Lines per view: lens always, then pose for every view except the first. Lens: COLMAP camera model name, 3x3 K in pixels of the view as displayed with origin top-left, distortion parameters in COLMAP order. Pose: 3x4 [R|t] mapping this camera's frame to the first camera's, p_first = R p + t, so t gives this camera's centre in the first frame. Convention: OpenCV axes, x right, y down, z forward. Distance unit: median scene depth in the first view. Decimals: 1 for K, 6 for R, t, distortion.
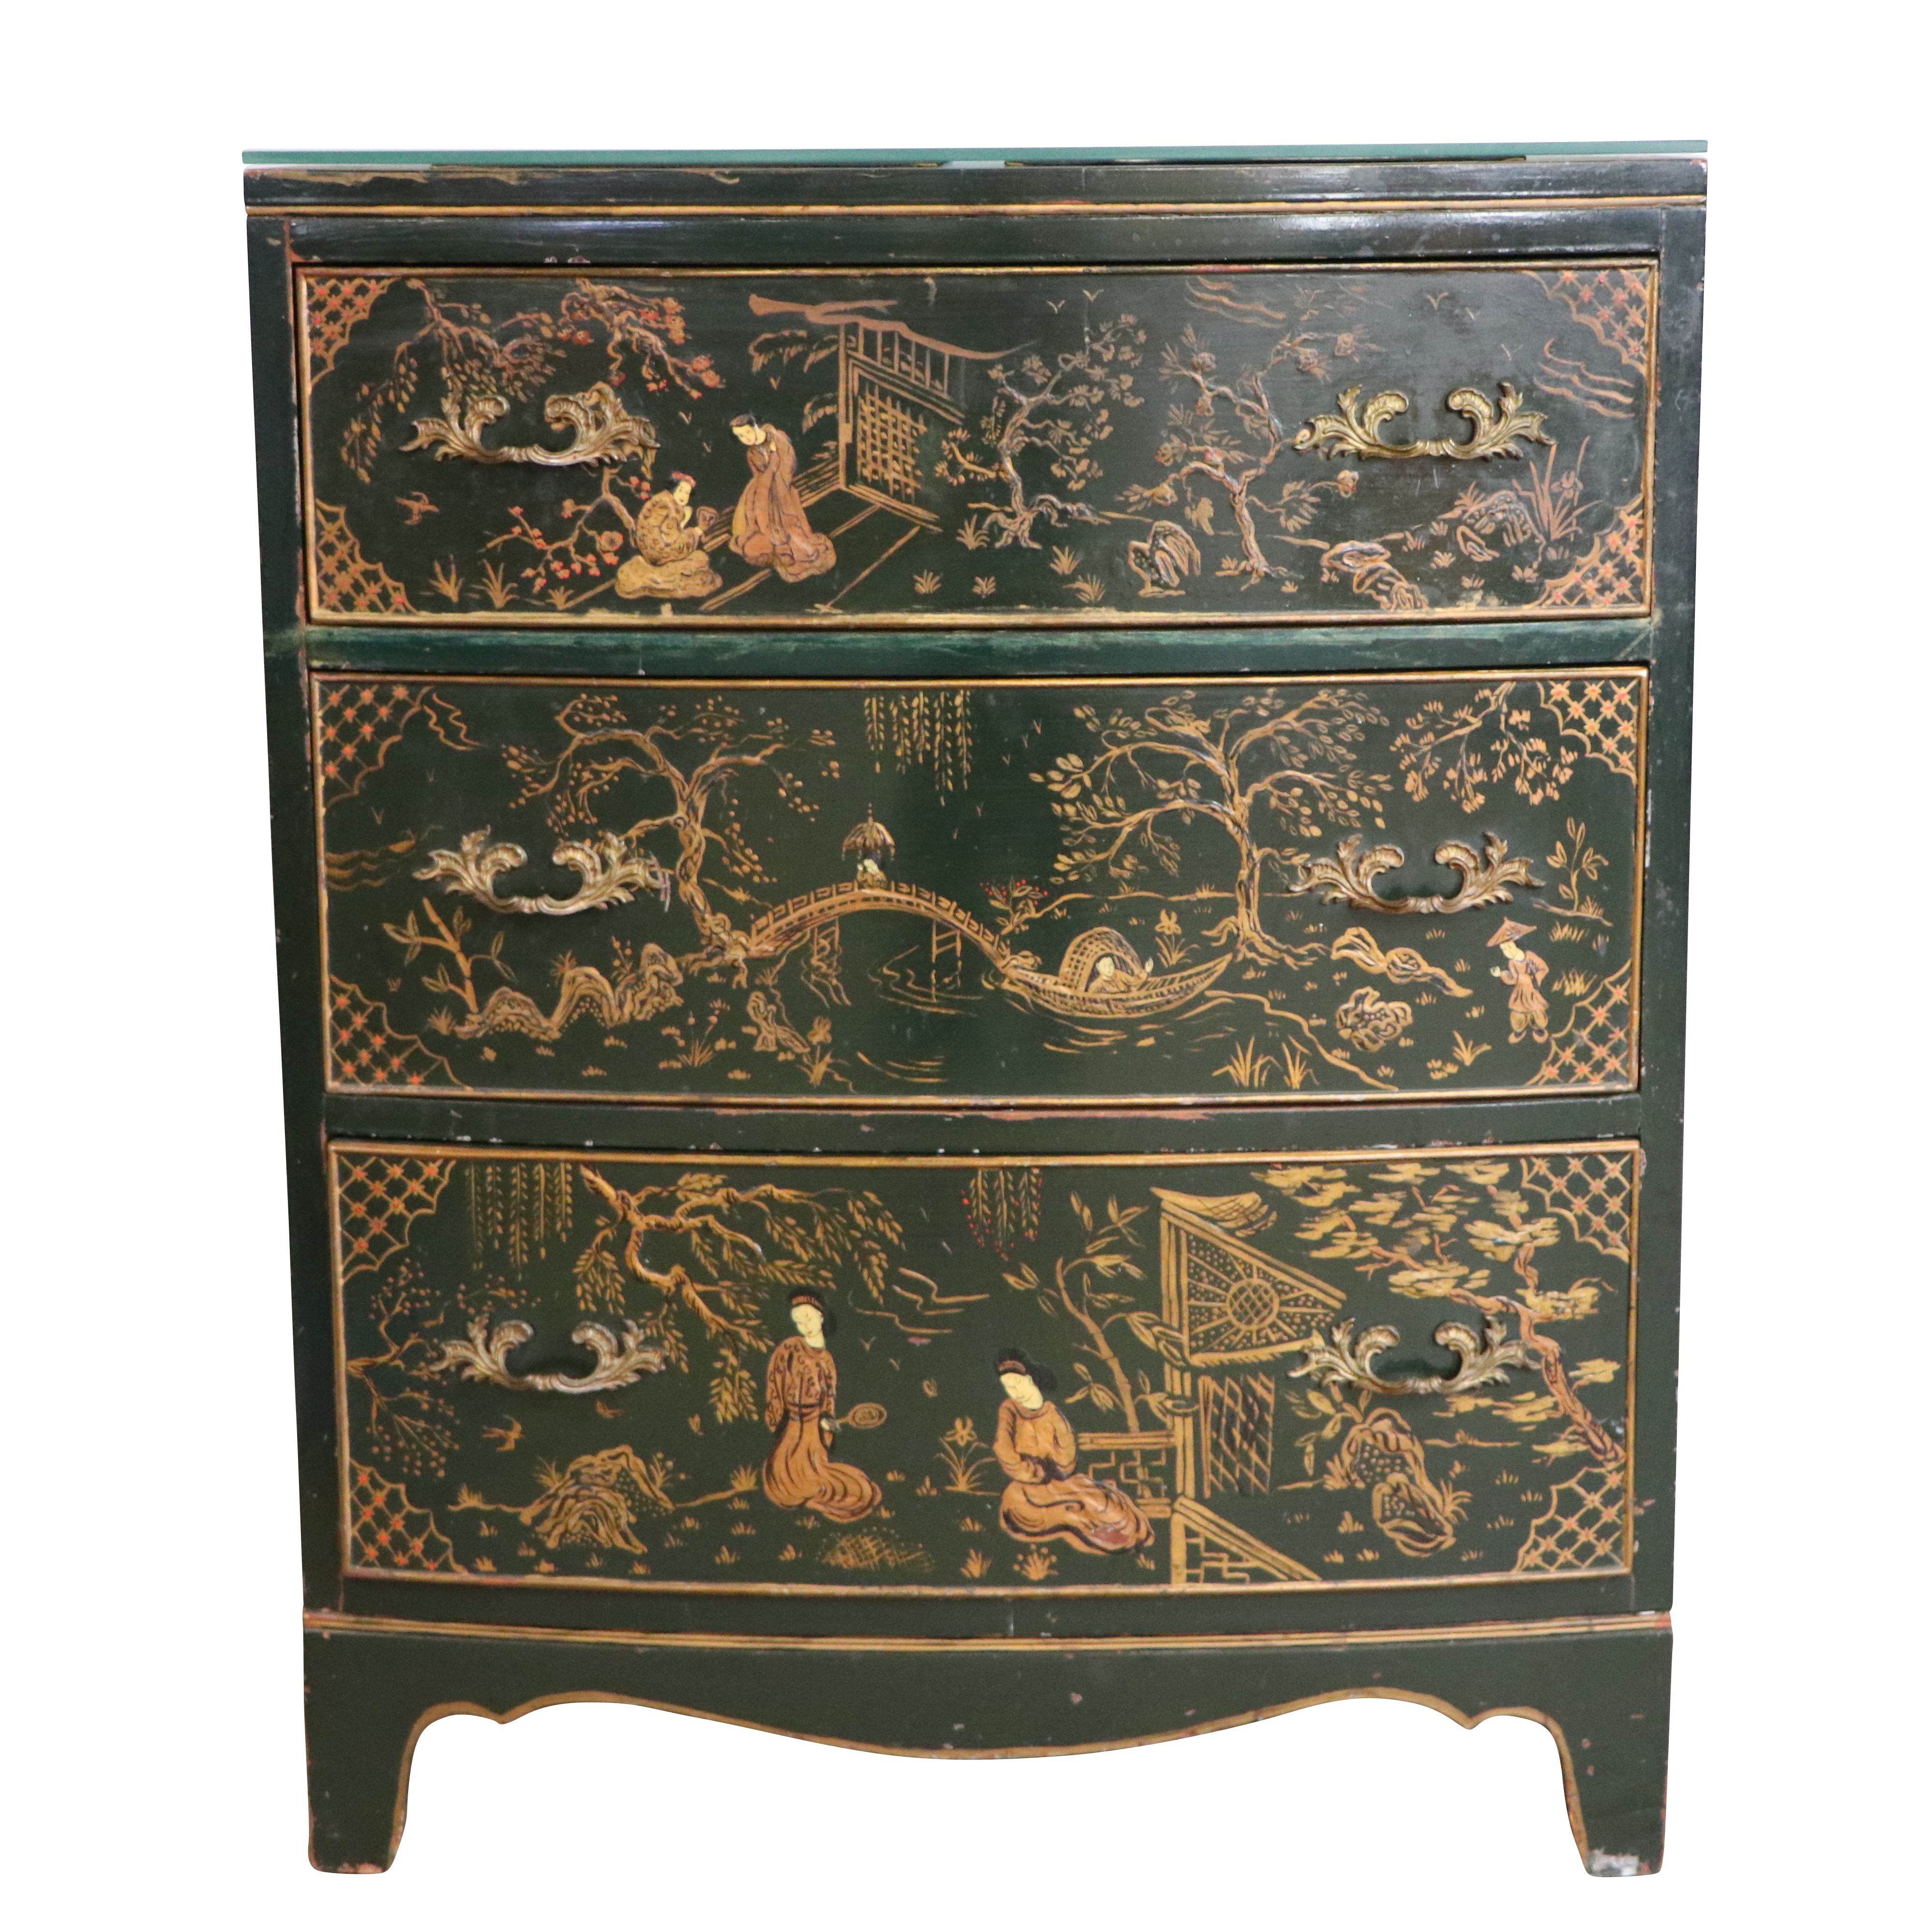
lens RADIAL K [[5682.6, 0, 1010.0], [0, 5682.6, 1062.5], [0, 0, 1]] dist [0.082458, 0.000000]
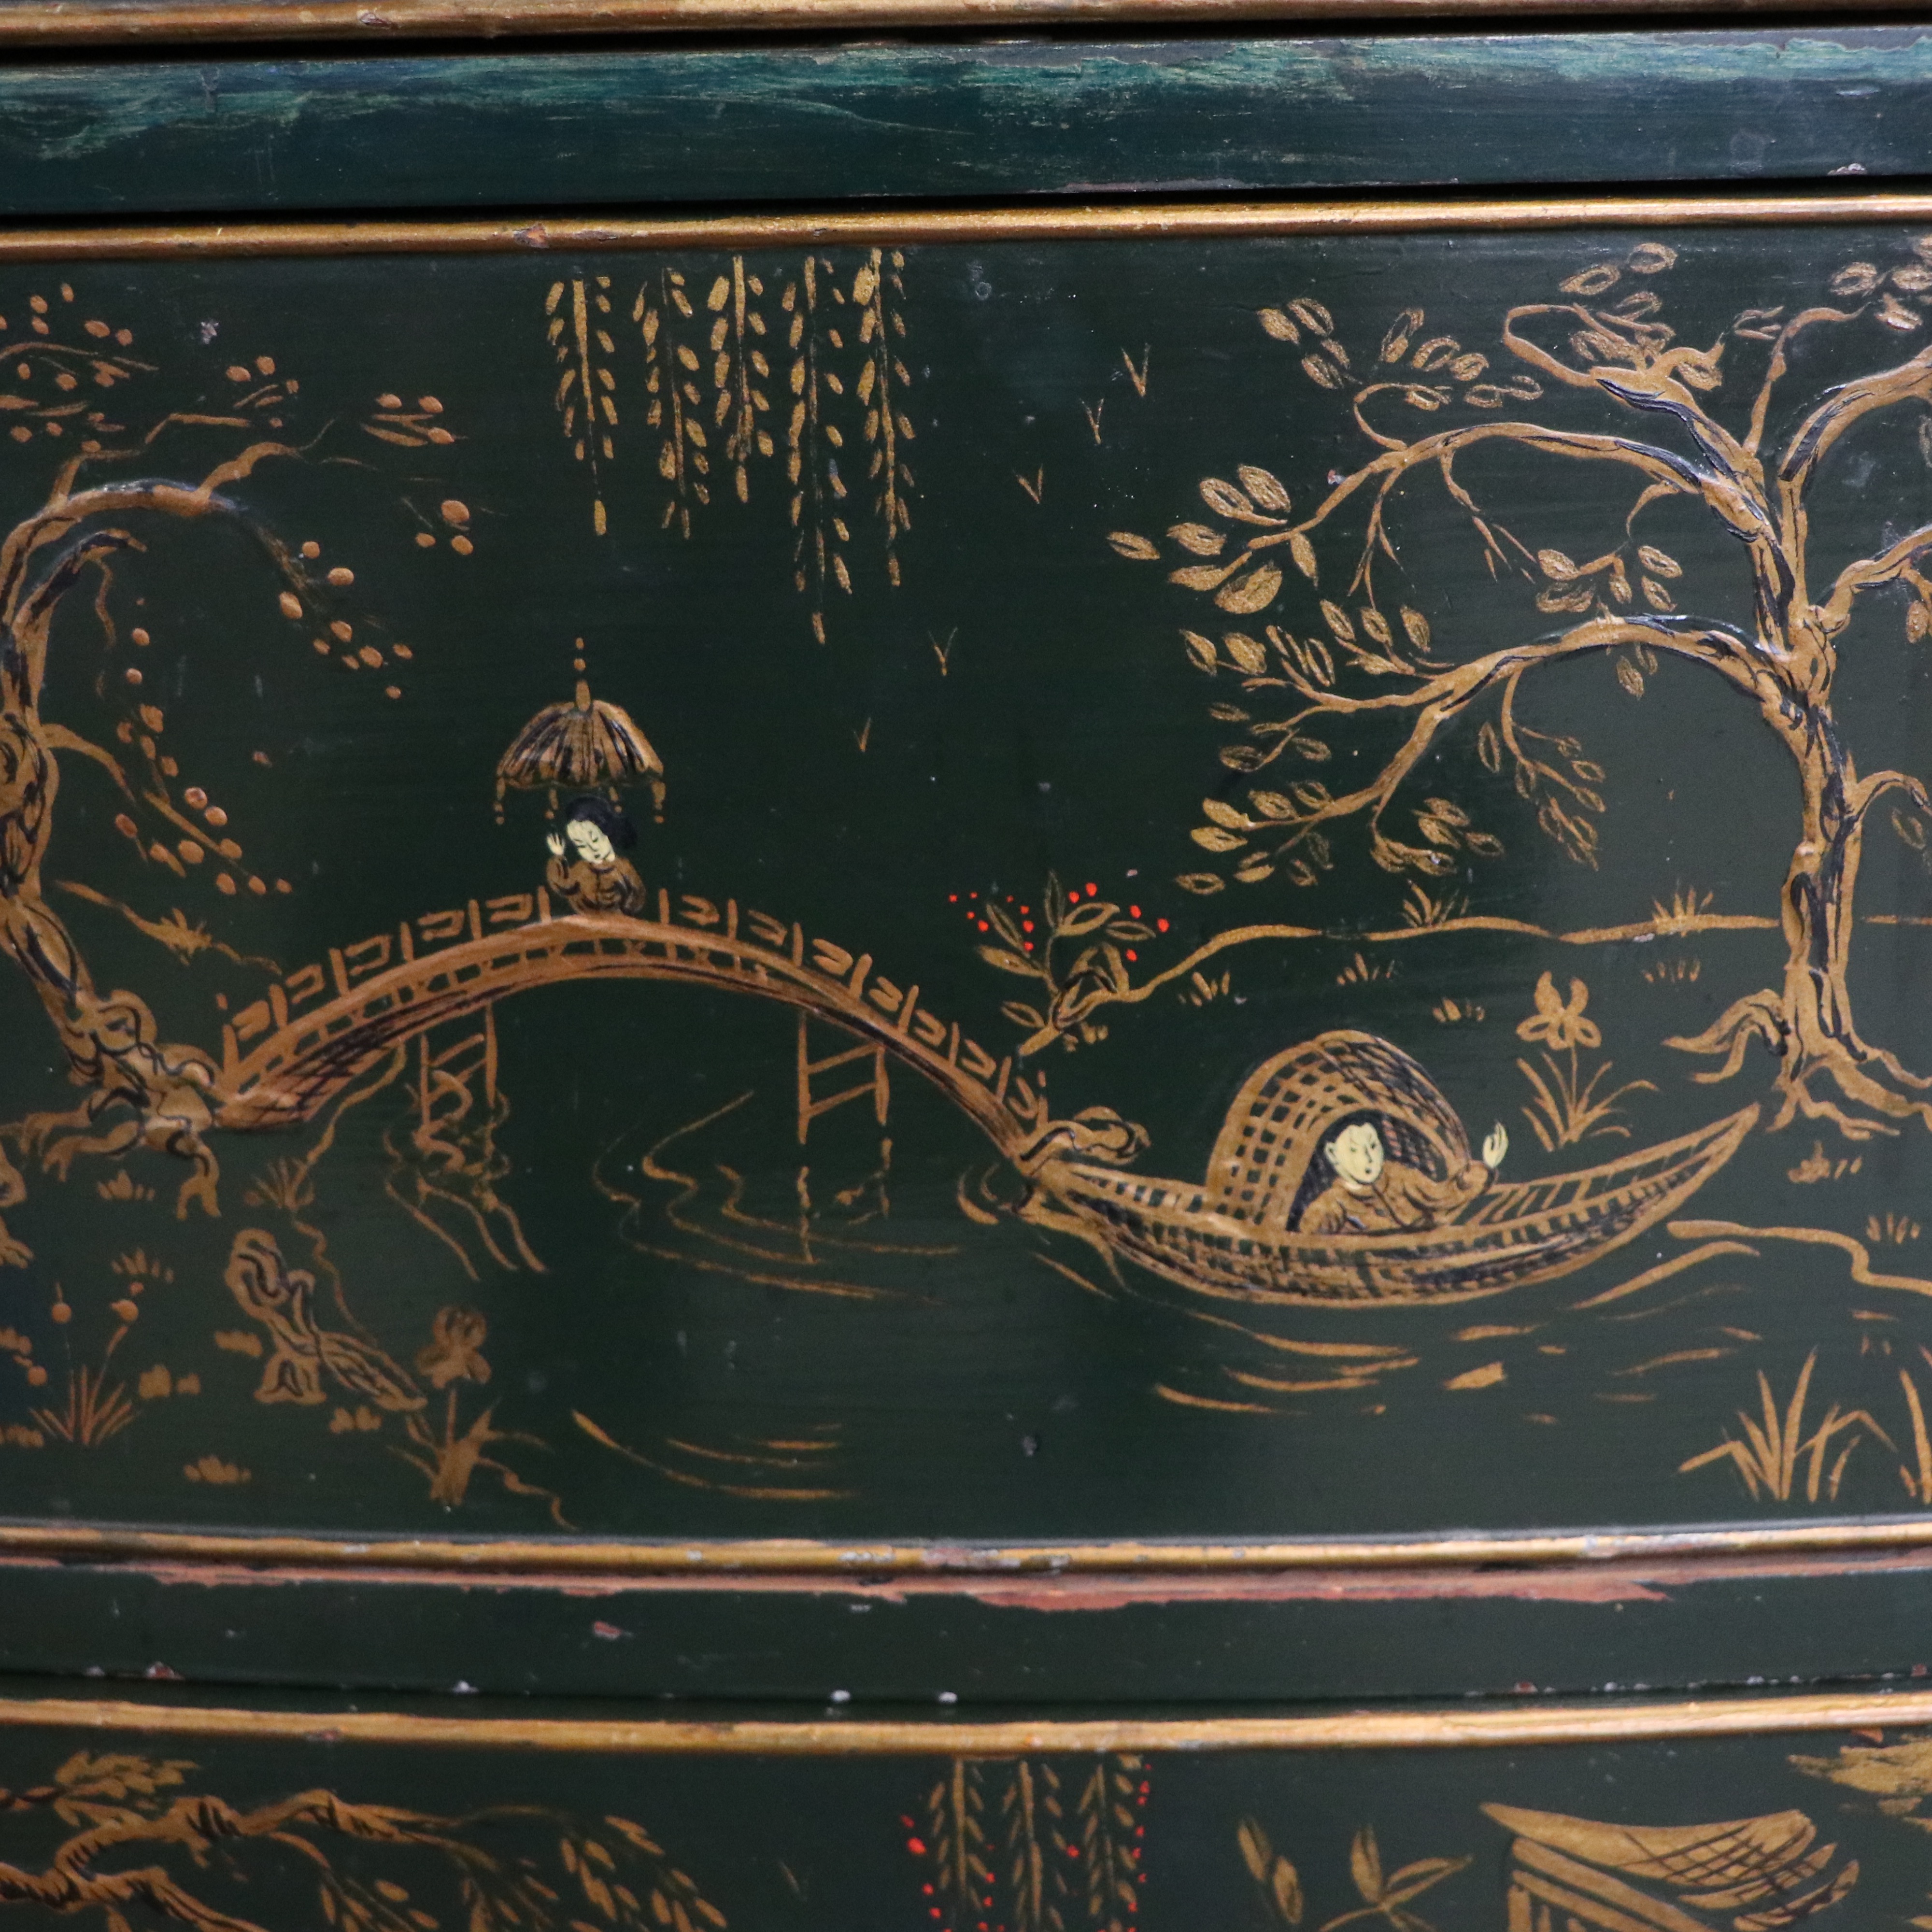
lens RADIAL K [[3918.9, 0, 954.0], [0, 3918.9, 967.4], [0, 0, 1]] dist [-0.091982, 0.000000]
pose [[0.999796, -0.013257, -0.015249, -0.001403], [0.014389, 0.996951, 0.076697, -0.043680], [0.014186, -0.076900, 0.996938, 0.786278]]
